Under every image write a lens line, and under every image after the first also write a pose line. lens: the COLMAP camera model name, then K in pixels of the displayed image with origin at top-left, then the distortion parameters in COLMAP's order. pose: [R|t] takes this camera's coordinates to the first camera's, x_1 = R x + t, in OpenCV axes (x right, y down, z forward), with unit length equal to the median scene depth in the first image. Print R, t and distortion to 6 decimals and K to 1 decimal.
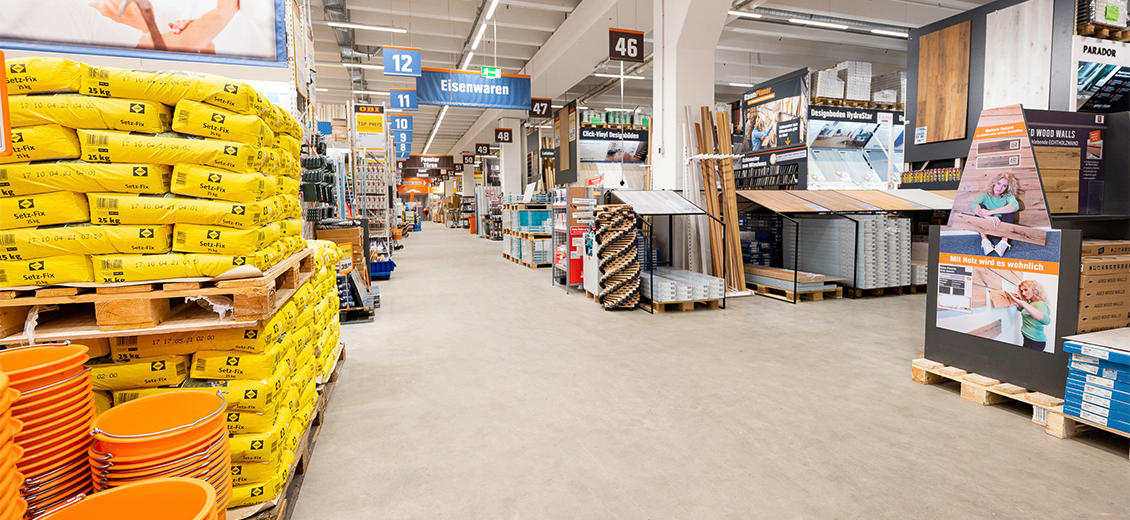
lens RADIAL K [[482.2, 0, 547.2], [0, 482.2, 231.3], [0, 0, 1]] dist [0.001151, 0.000204]
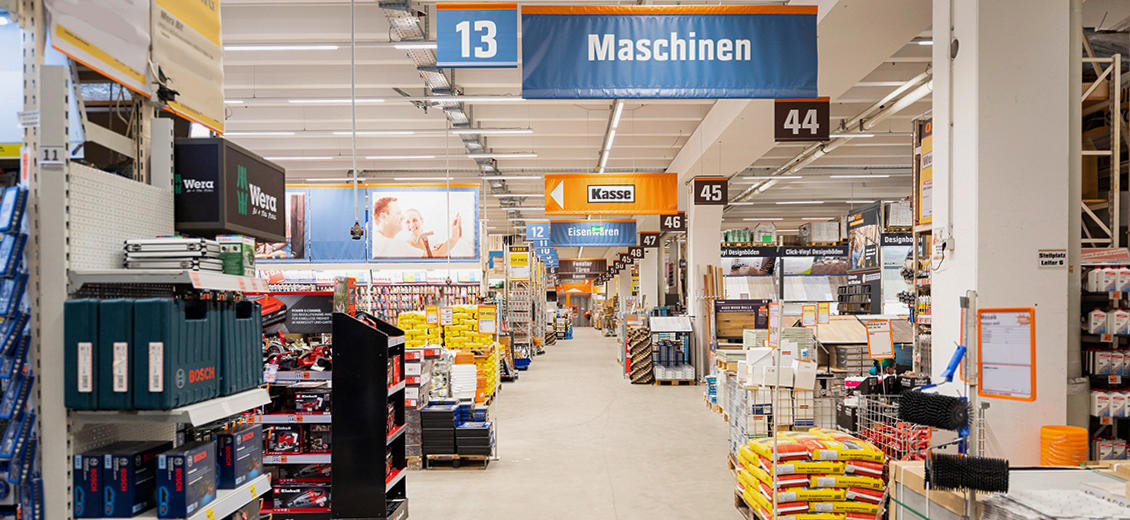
lens RADIAL K [[732.0, 0, 565.0], [0, 732.0, 260.0], [0, 0, 1]] dist [0.002975, -0.000191]
pose [[0.954994, -0.014928, -0.296249, 0.338262], [-0.017825, 0.994039, -0.107553, -0.000629], [0.296089, 0.107994, 0.949036, -0.847331]]
